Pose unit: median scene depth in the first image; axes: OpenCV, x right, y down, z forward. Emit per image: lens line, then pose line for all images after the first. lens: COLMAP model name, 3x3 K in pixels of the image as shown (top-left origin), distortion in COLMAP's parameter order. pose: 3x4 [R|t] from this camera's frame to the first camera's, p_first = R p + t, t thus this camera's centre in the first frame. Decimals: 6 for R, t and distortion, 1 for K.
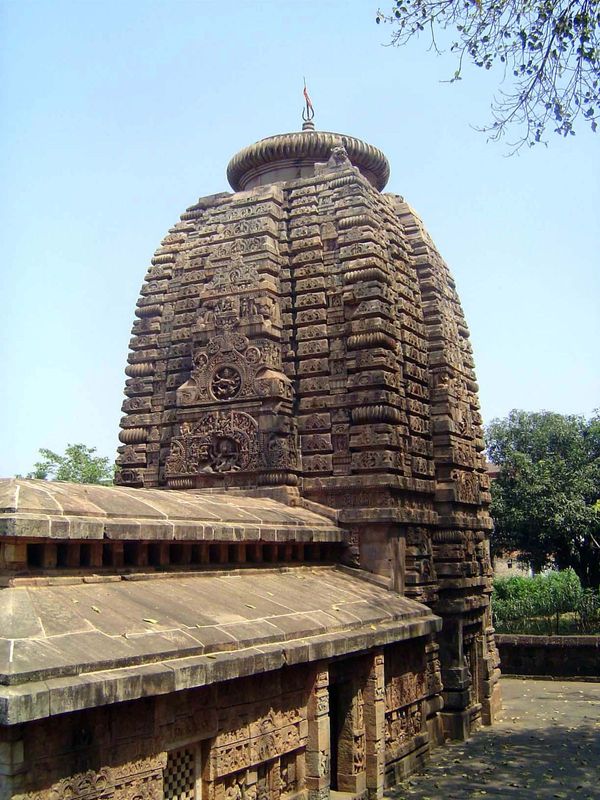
lens RADIAL K [[924.5, 0, 300.0], [0, 924.5, 400.0], [0, 0, 1]] dist [-0.097610, -0.041421]
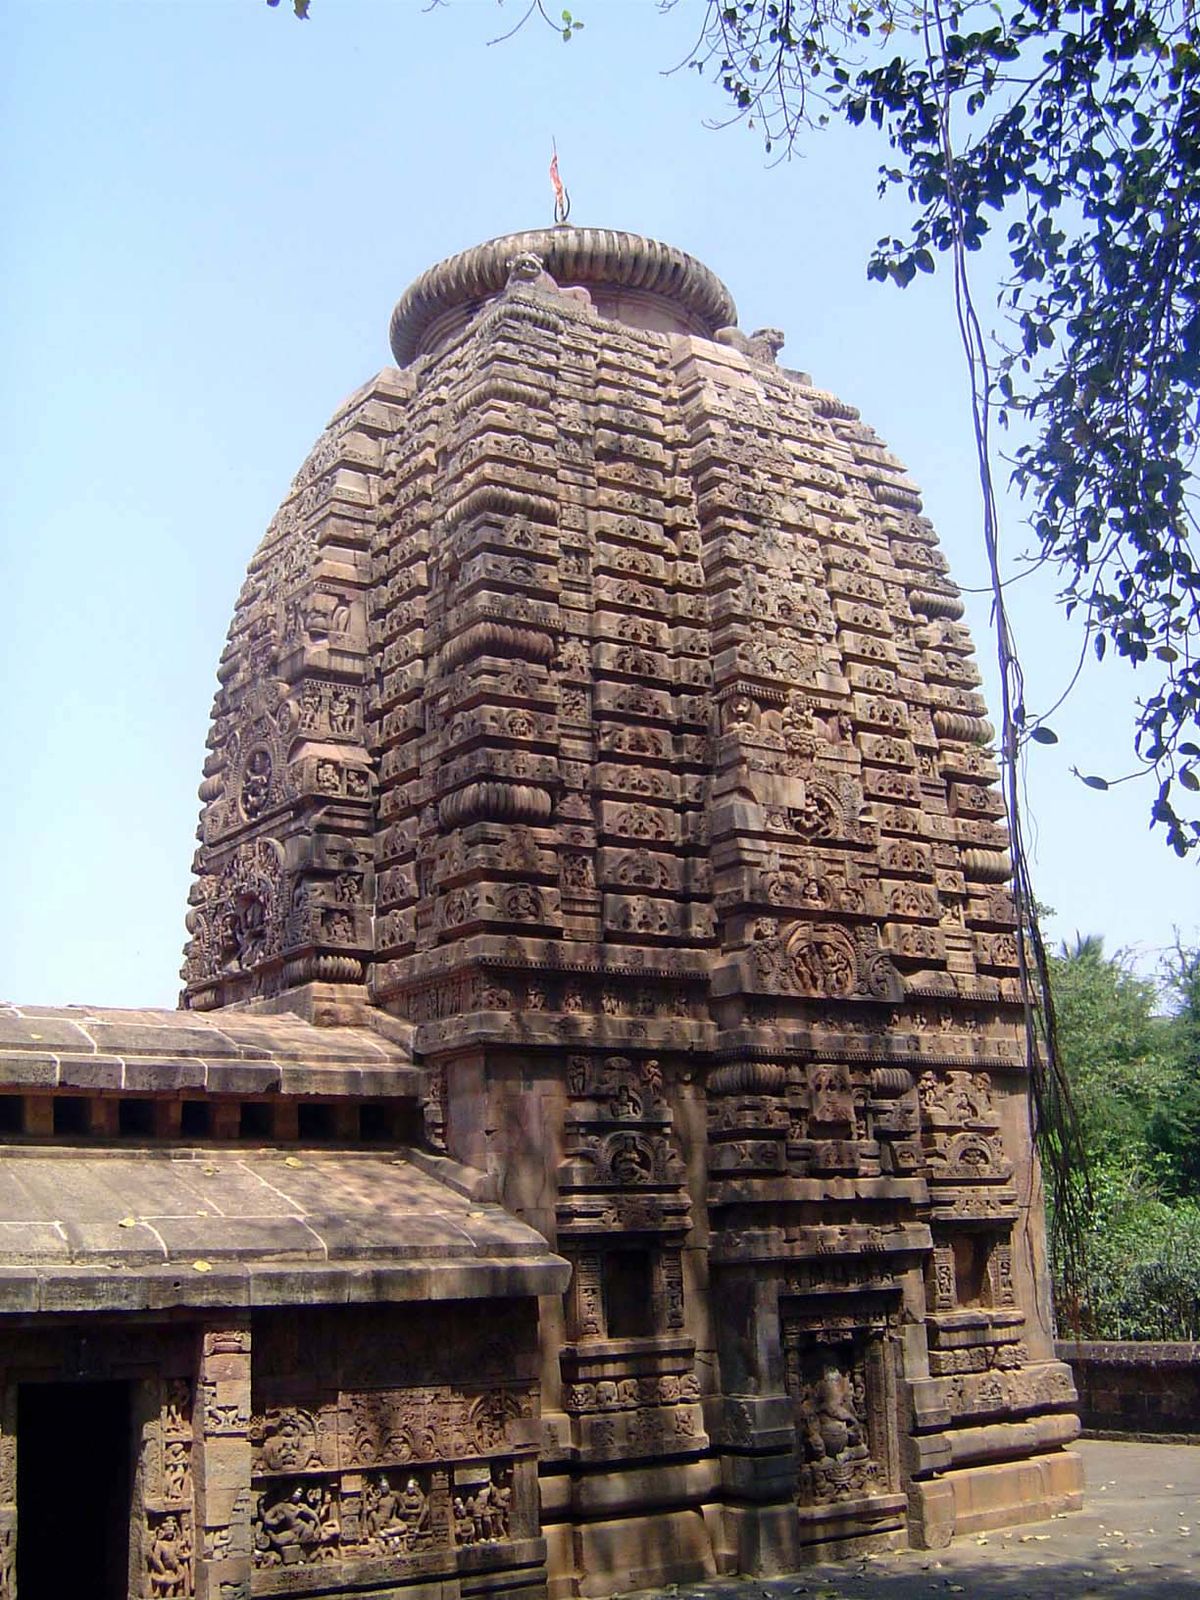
lens RADIAL K [[1848.9, 0, 600.0], [0, 1848.9, 800.0], [0, 0, 1]] dist [-0.097610, -0.041421]
pose [[0.885702, -0.128189, -0.446206, 0.505033], [0.098174, 0.991104, -0.089860, 0.093810], [0.453756, 0.035783, 0.890407, 0.226681]]
